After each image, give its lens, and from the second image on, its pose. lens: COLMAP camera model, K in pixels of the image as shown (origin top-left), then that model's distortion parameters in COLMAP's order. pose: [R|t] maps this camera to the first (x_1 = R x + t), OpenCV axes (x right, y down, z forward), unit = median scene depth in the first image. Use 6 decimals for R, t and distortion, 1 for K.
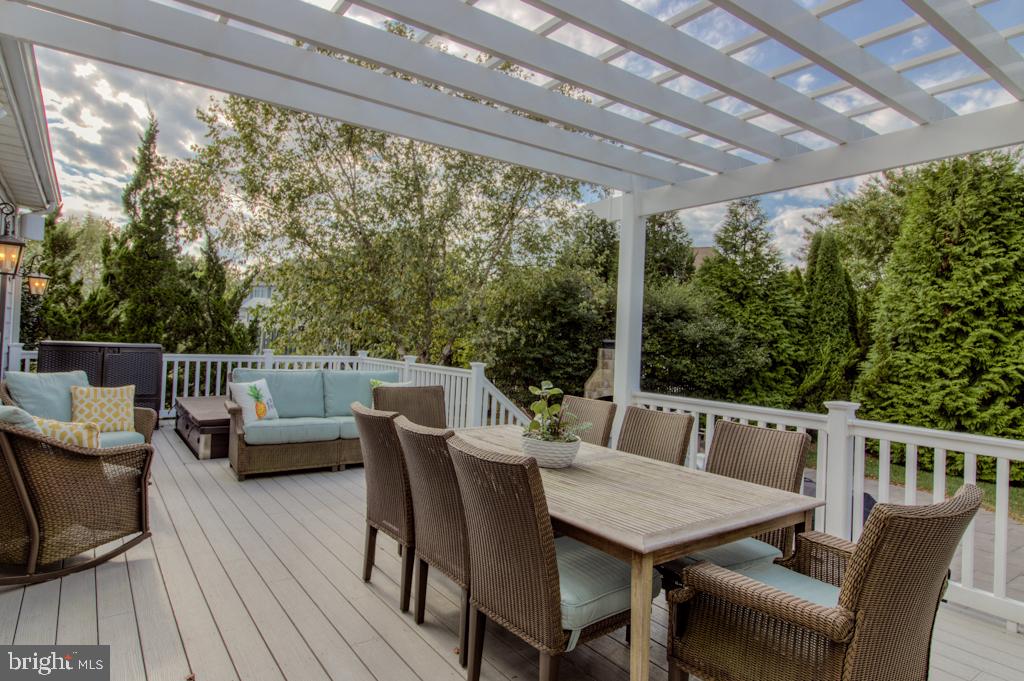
lens RADIAL K [[592.3, 0, 515.4], [0, 592.3, 341.6], [0, 0, 1]] dist [-0.002152, -0.004702]
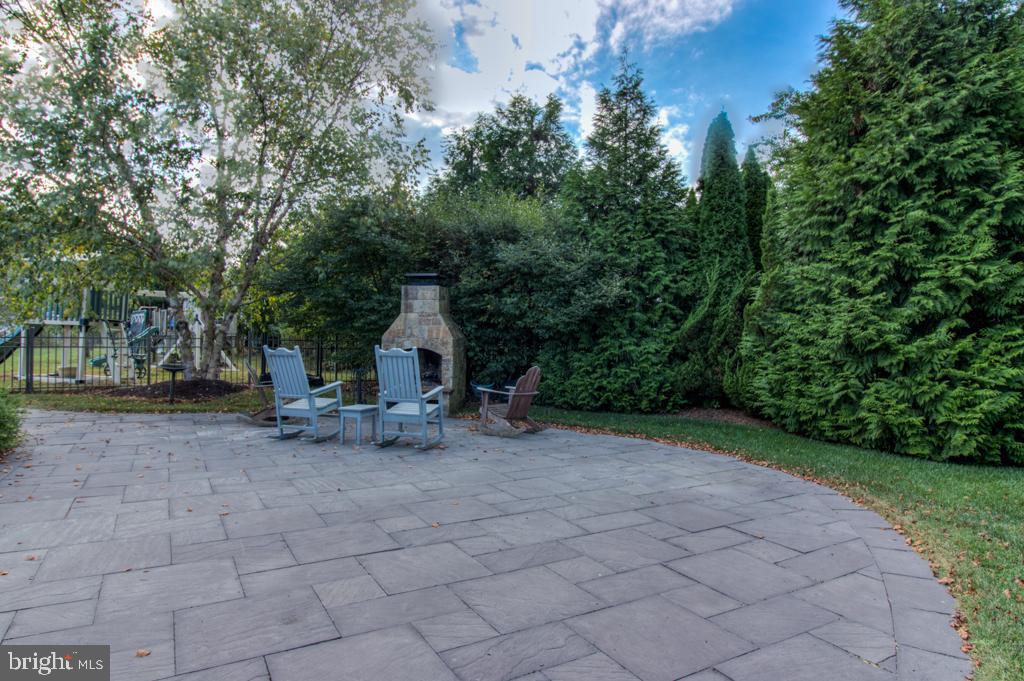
lens RADIAL K [[592.3, 0, 509.2], [0, 592.3, 340.2], [0, 0, 1]] dist [-0.002152, -0.004702]
pose [[0.992211, -0.026960, -0.121615, 0.441080], [0.027156, 0.999631, -0.000048, 0.100817], [0.121571, -0.003255, 0.992577, 0.329027]]
